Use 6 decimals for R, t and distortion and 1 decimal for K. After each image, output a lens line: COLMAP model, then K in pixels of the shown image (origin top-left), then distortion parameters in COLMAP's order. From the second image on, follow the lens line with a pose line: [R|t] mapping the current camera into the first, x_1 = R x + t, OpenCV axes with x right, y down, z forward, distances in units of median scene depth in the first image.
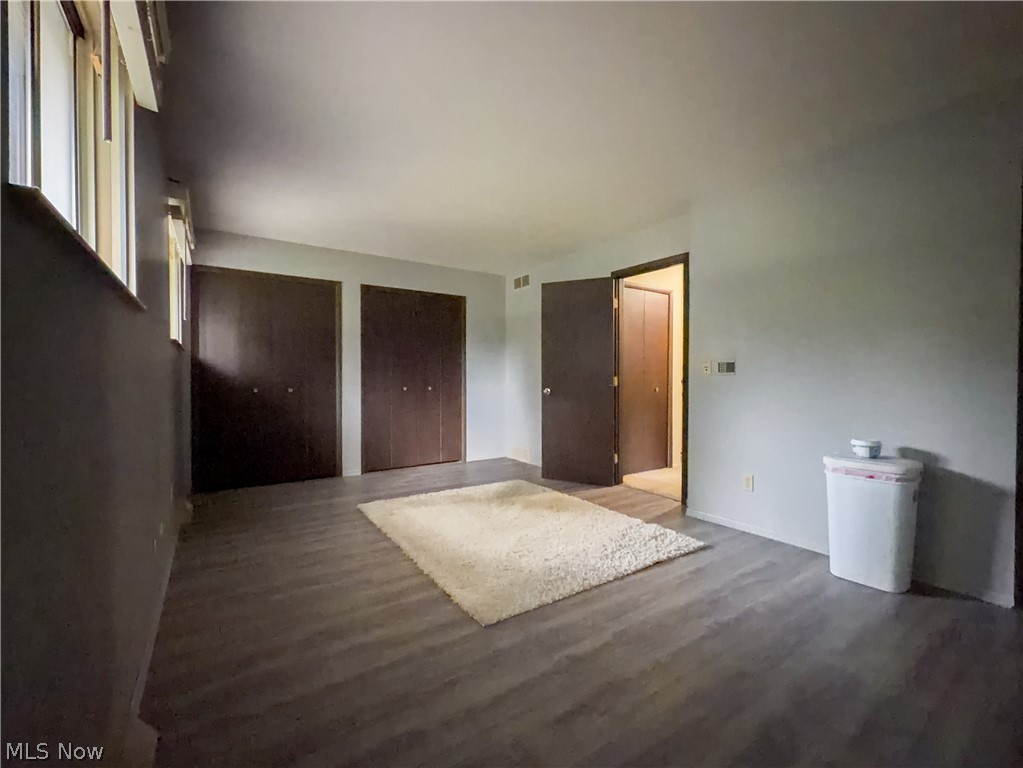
lens RADIAL K [[442.5, 0, 509.6], [0, 442.5, 382.4], [0, 0, 1]] dist [-0.000900, -0.000020]
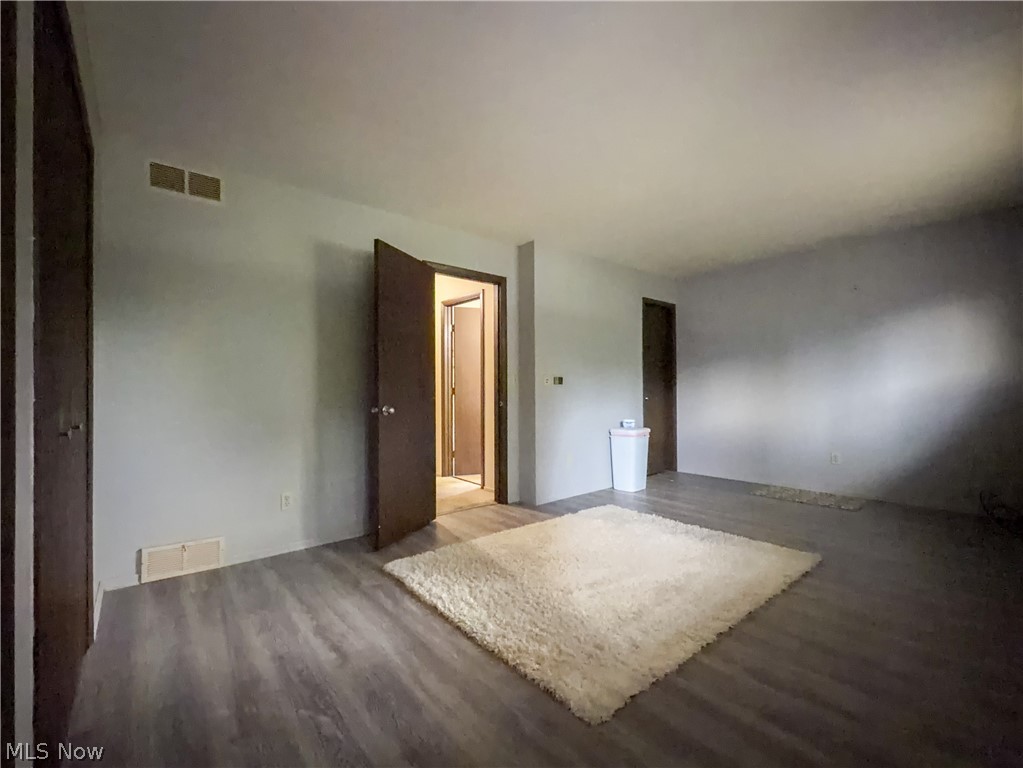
lens RADIAL K [[442.5, 0, 509.2], [0, 442.5, 384.9], [0, 0, 1]] dist [-0.000900, -0.000020]
pose [[-0.102945, 0.010196, 0.994635, -0.754676], [0.016402, 0.999829, -0.008552, -0.011278], [-0.994552, 0.015434, -0.103095, 1.169982]]
